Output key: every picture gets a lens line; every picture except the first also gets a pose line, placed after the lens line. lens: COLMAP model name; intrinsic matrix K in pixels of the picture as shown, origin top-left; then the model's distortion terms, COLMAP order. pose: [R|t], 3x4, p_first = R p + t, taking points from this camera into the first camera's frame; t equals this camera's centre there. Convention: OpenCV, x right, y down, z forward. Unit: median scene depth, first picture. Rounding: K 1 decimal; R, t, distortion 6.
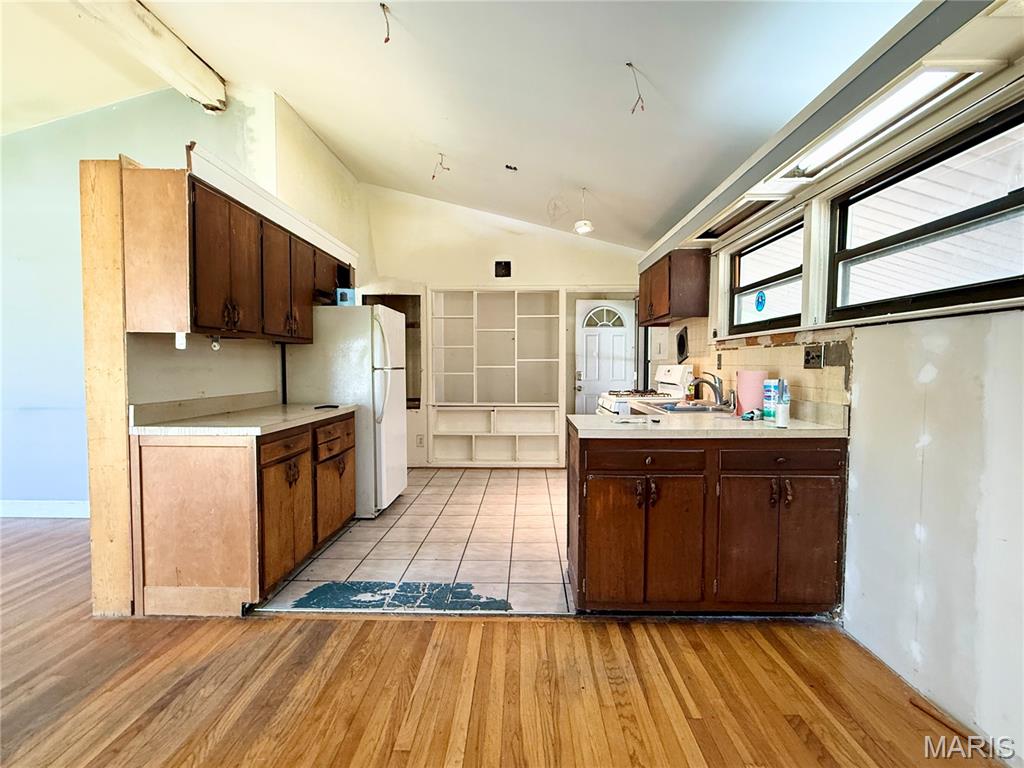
lens RADIAL K [[482.1, 0, 512.9], [0, 482.1, 384.7], [0, 0, 1]] dist [-0.001652, 0.000207]
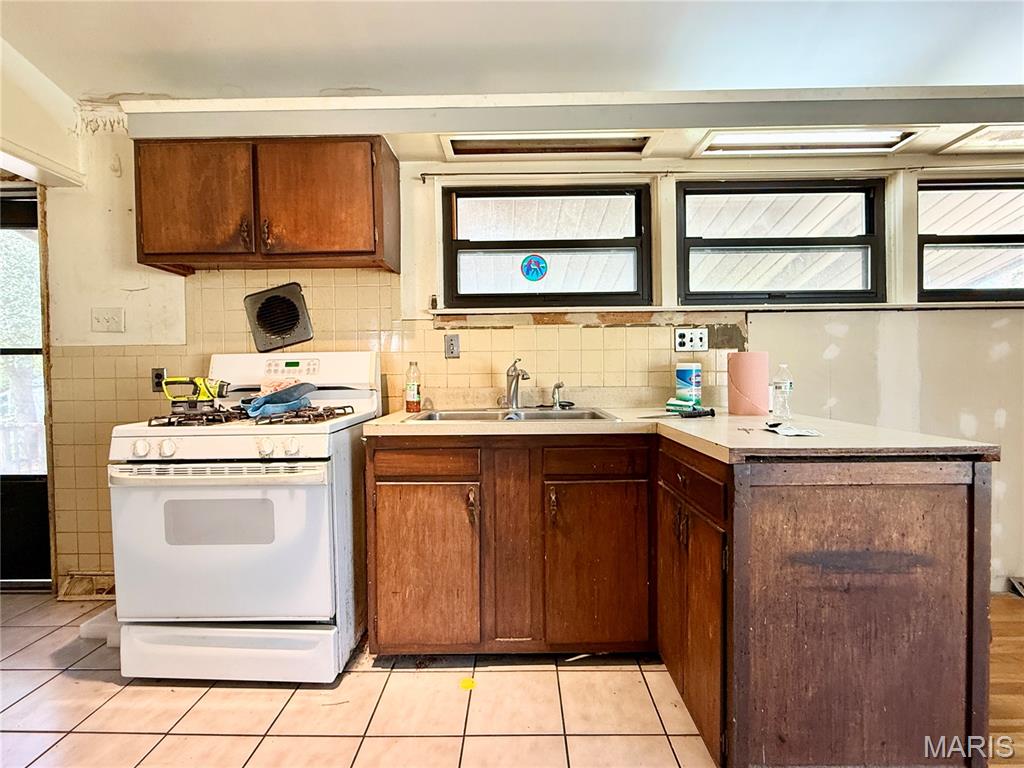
lens RADIAL K [[482.1, 0, 509.1], [0, 482.1, 384.5], [0, 0, 1]] dist [-0.001652, 0.000207]
pose [[-0.011031, -0.025735, 0.999608, -0.340127], [0.055730, 0.998099, 0.026311, -0.013331], [-0.998385, 0.055999, -0.009576, 1.404781]]
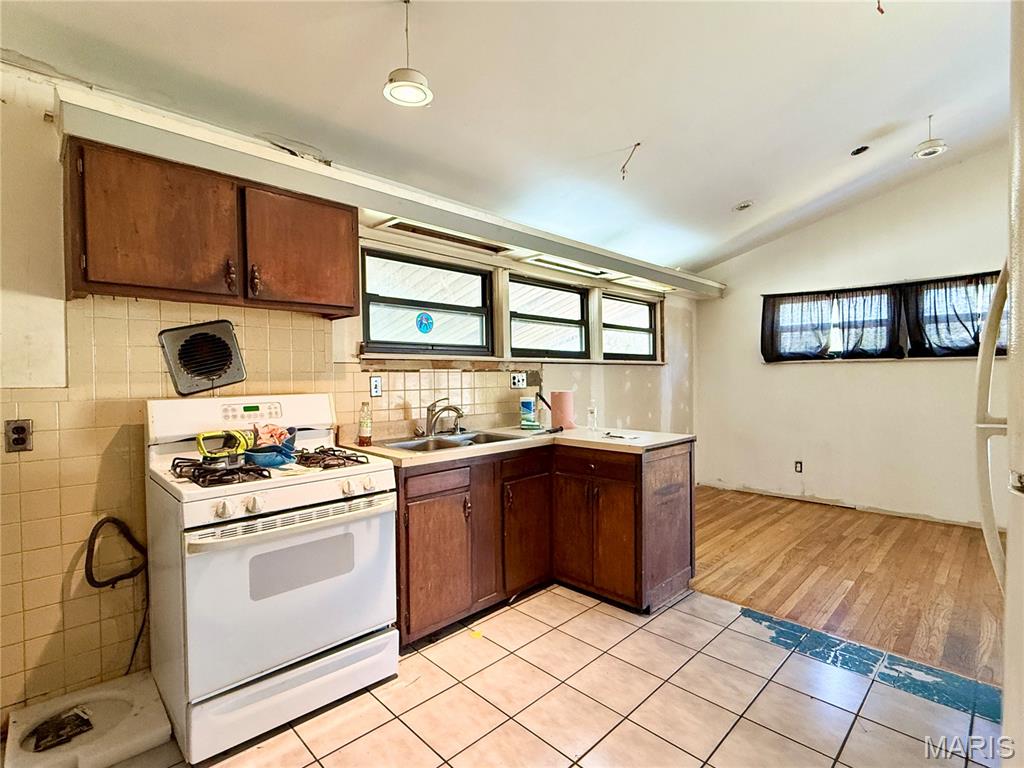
lens RADIAL K [[499.9, 0, 510.2], [0, 499.9, 385.1], [0, 0, 1]] dist [0.000584, -0.000570]
pose [[-0.721712, -0.005112, 0.692174, -0.405303], [0.040325, 0.997964, 0.049417, -0.121238], [-0.691018, 0.063577, -0.720036, 2.142606]]
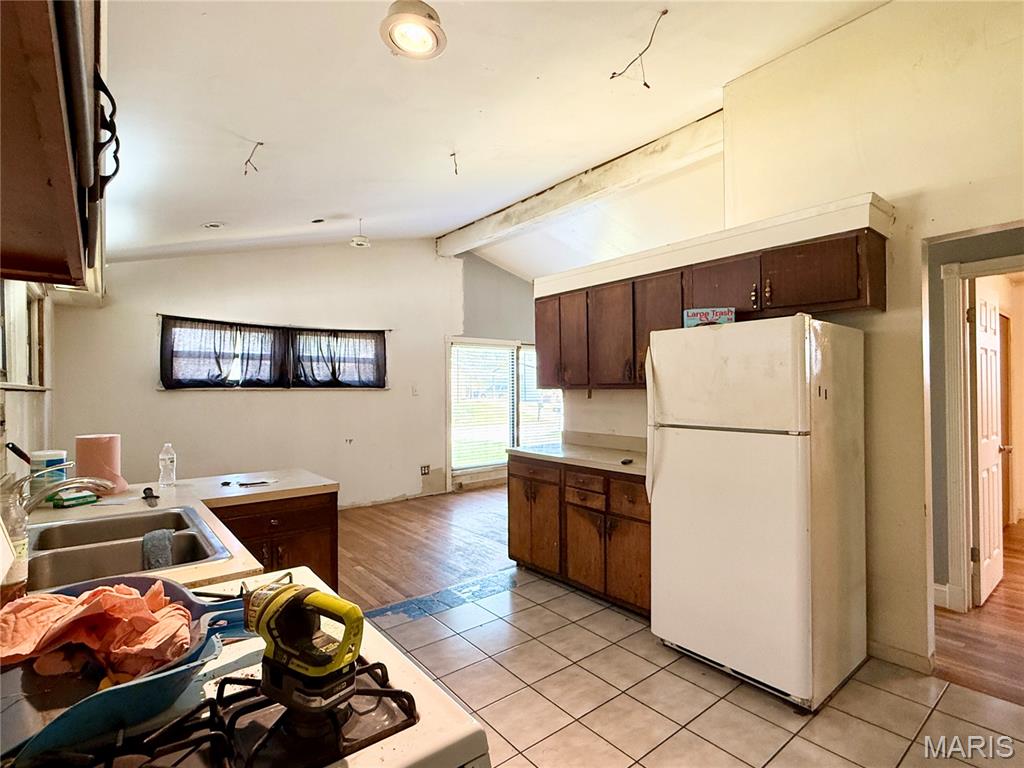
lens RADIAL K [[499.9, 0, 509.8], [0, 499.9, 384.3], [0, 0, 1]] dist [0.000584, -0.000570]
pose [[-0.761659, -0.001595, -0.647976, 0.527731], [-0.020736, 0.999545, 0.021913, -0.156778], [0.647646, 0.030127, -0.761346, 2.181219]]
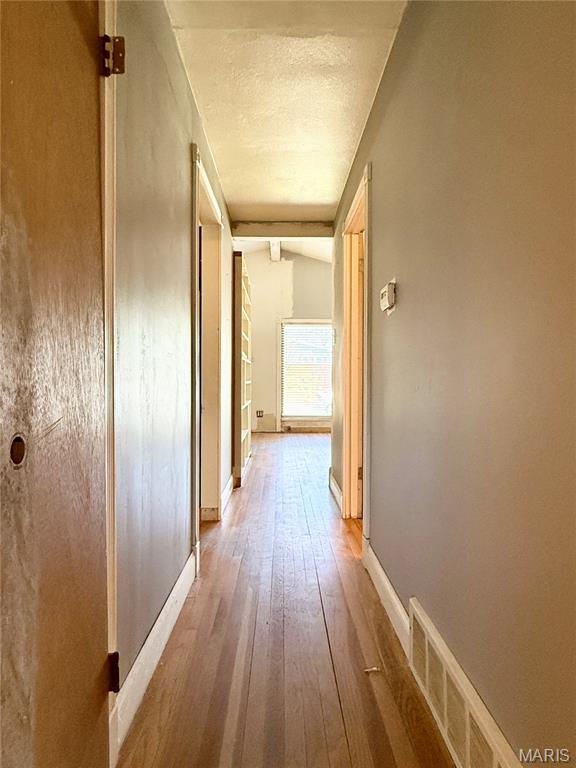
lens RADIAL K [[450.7, 0, 288.7], [0, 450.7, 381.9], [0, 0, 1]] dist [-0.000830, -0.000010]
pose [[-0.999073, -0.004790, -0.042777, -0.948914], [-0.006895, 0.998765, 0.049197, -0.044724], [0.042489, 0.049446, -0.997873, 3.310702]]
